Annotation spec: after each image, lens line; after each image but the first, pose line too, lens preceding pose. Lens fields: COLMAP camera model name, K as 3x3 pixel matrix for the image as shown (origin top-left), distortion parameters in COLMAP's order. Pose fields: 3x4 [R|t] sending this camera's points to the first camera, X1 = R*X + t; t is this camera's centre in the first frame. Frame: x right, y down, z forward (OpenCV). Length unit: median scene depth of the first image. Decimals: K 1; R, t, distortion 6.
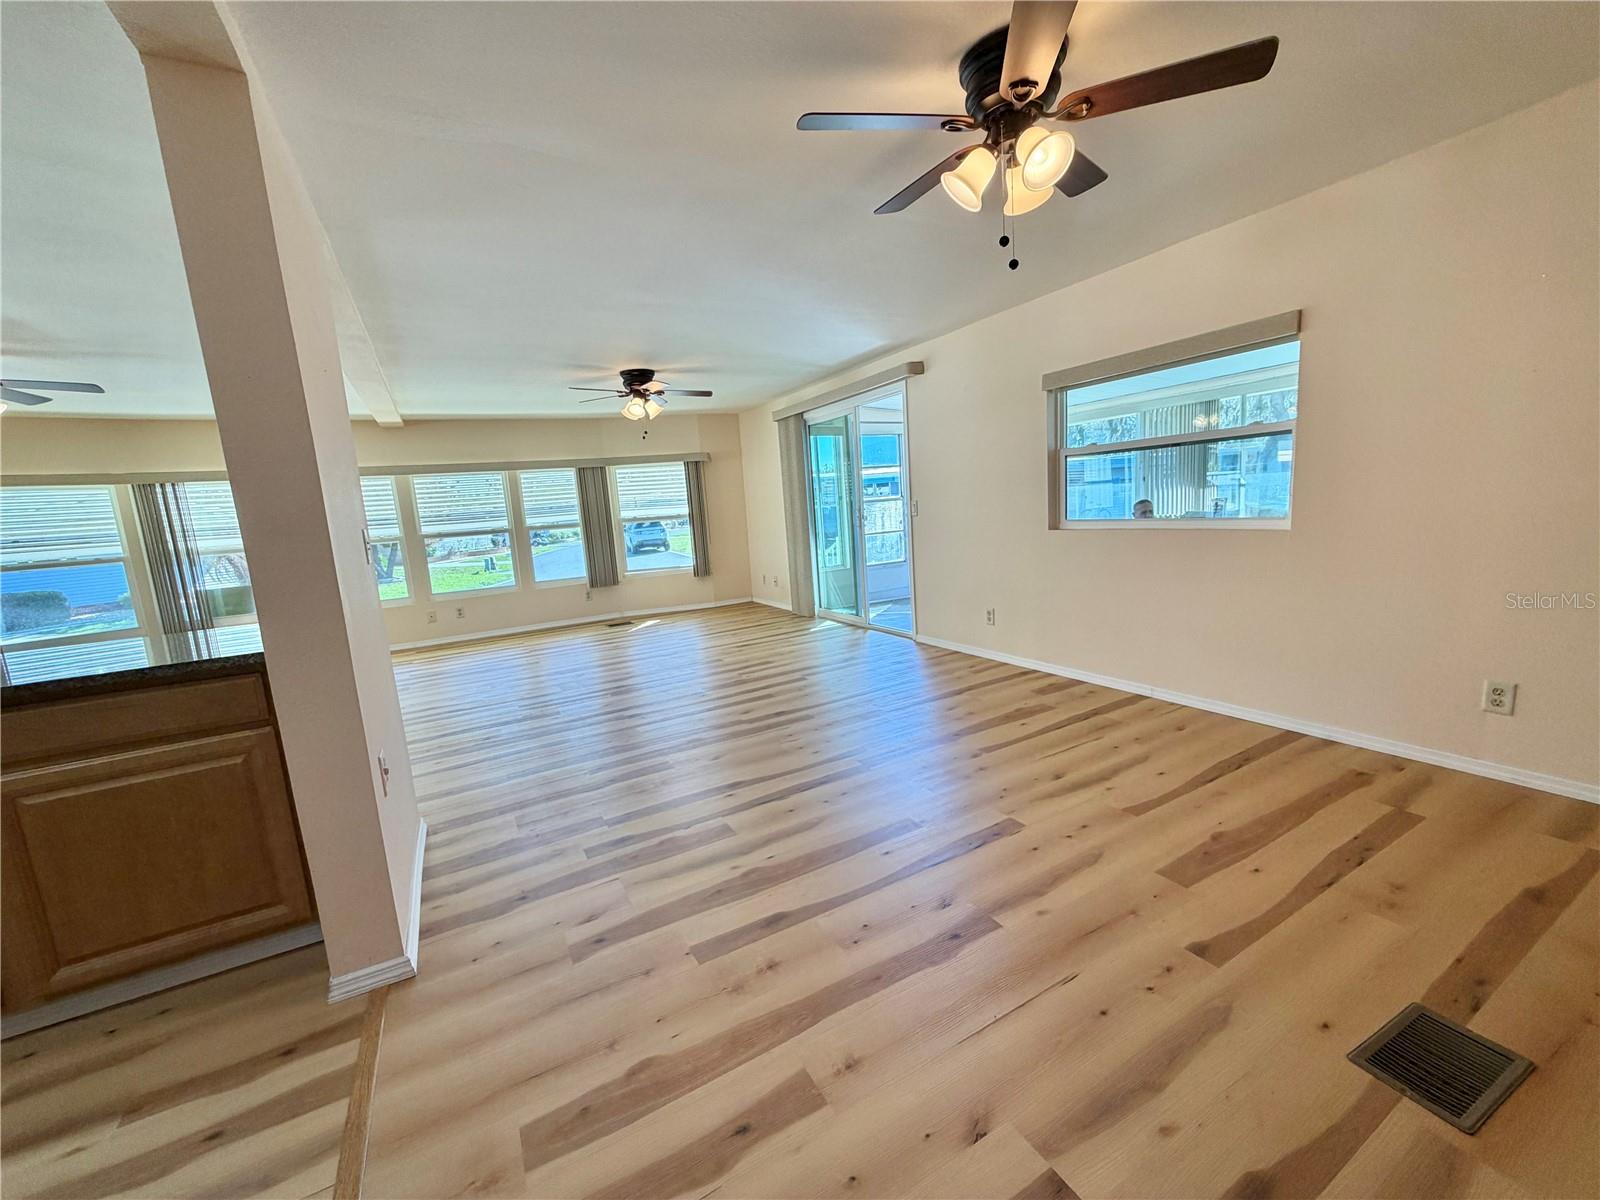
lens RADIAL K [[636.1, 0, 797.3], [0, 636.1, 602.9], [0, 0, 1]] dist [-0.000697, 0.000009]
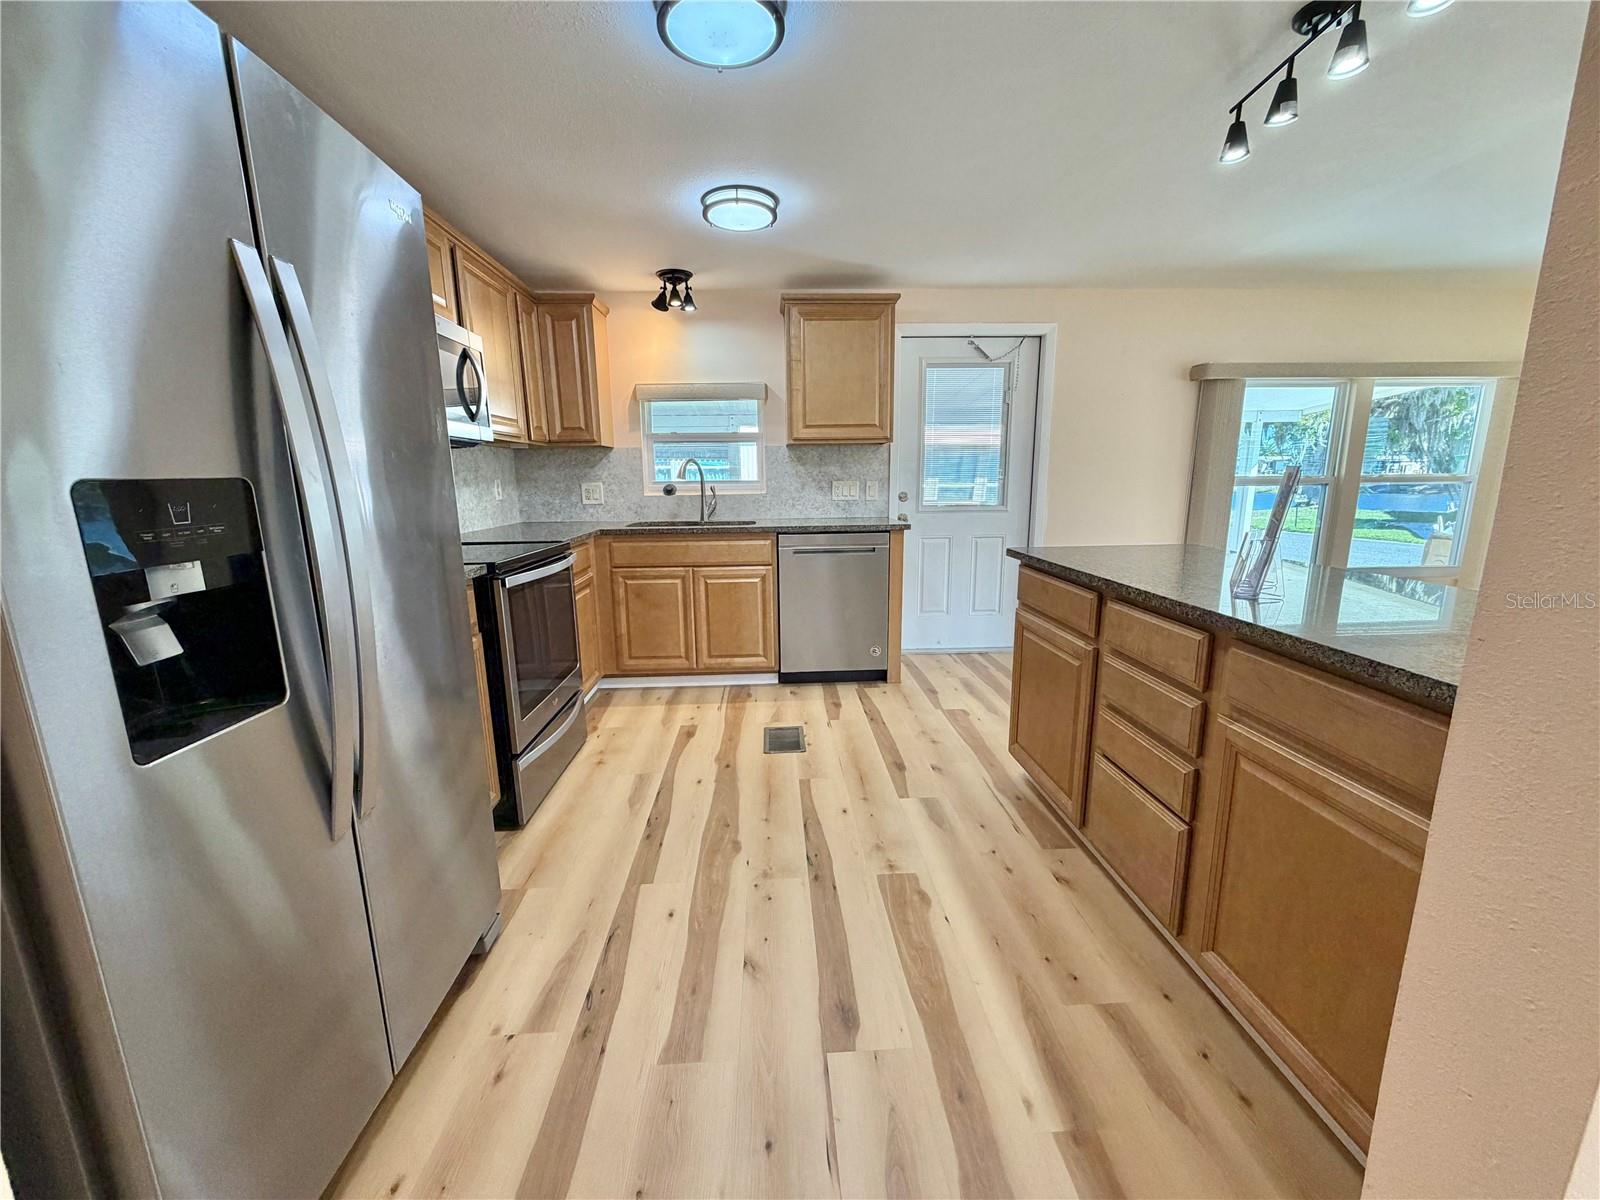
lens RADIAL K [[636.1, 0, 797.5], [0, 636.1, 602.2], [0, 0, 1]] dist [-0.000697, 0.000009]
pose [[-0.437586, 0.247333, -0.864491, -0.161727], [-0.097736, 0.942646, 0.319165, -0.046983], [0.893849, 0.224155, -0.388315, 0.402618]]
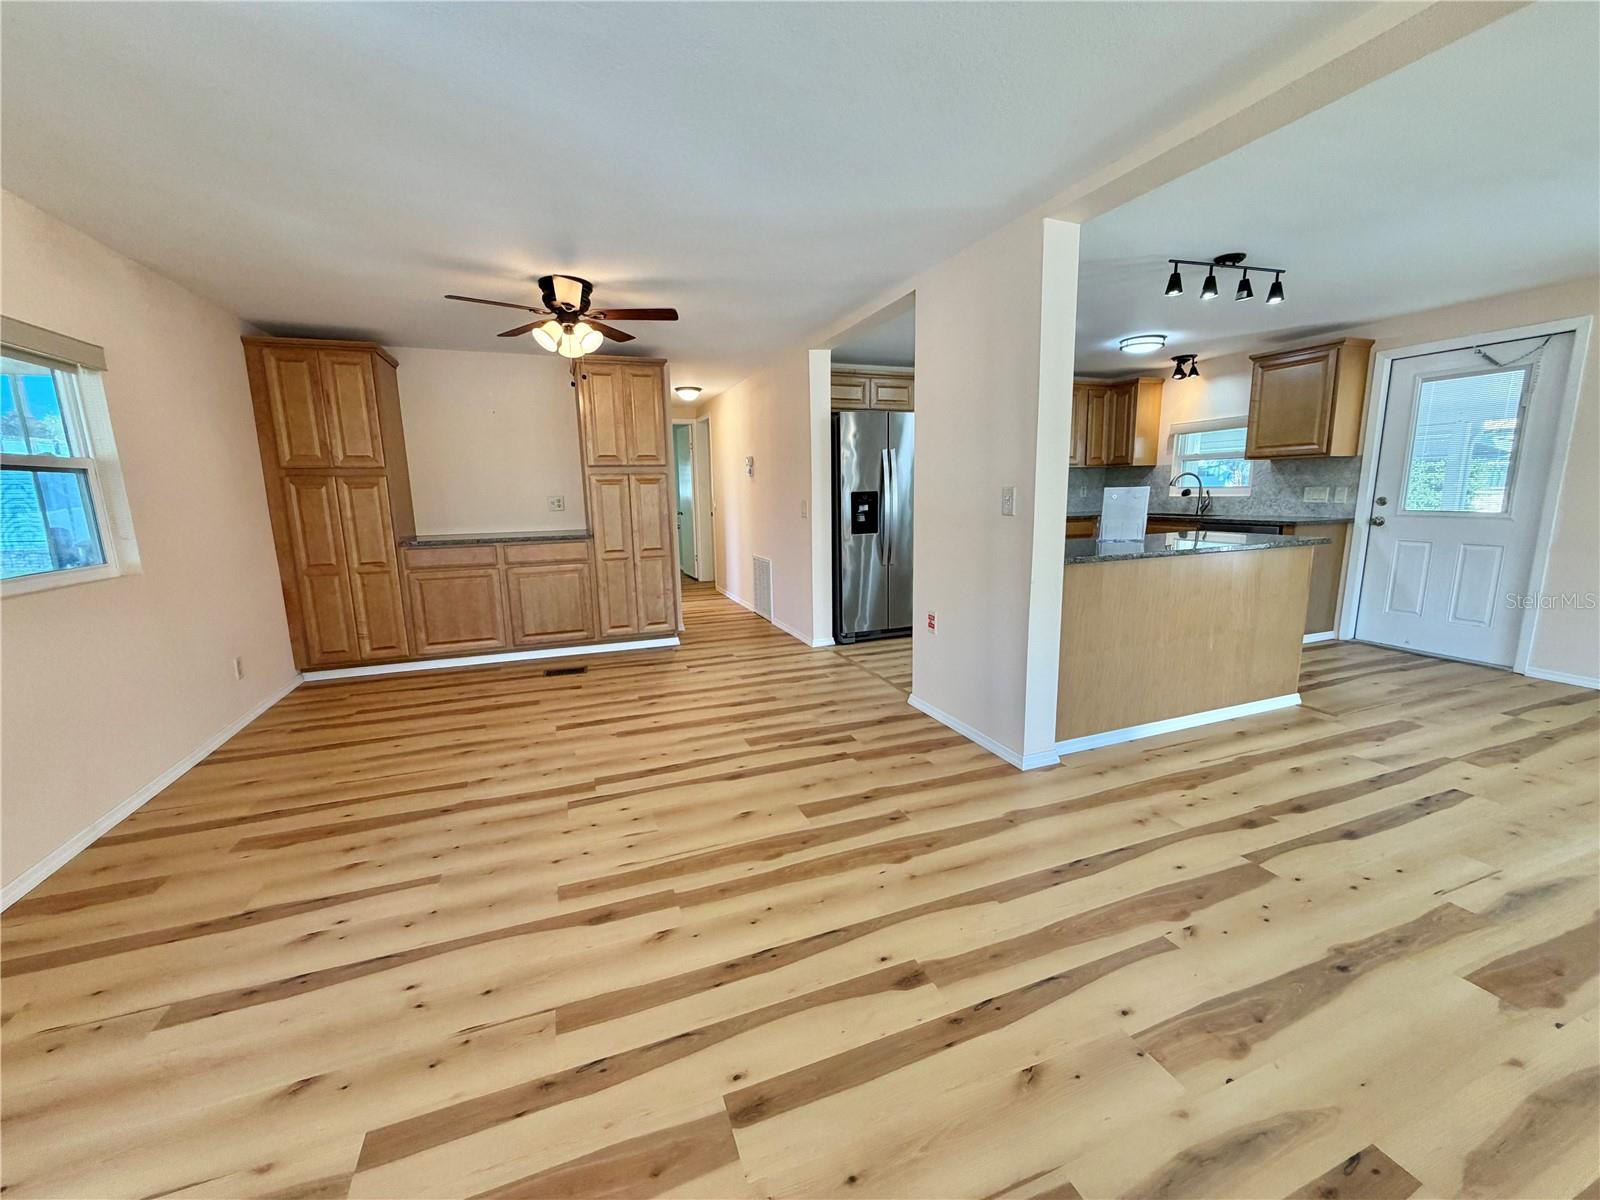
lens RADIAL K [[636.1, 0, 798.0], [0, 636.1, 601.6], [0, 0, 1]] dist [-0.000697, 0.000009]
pose [[-0.986526, 0.065764, 0.149806, -0.350095], [0.110595, 0.942820, 0.314419, -0.262555], [-0.120563, 0.326750, -0.937389, 1.763482]]
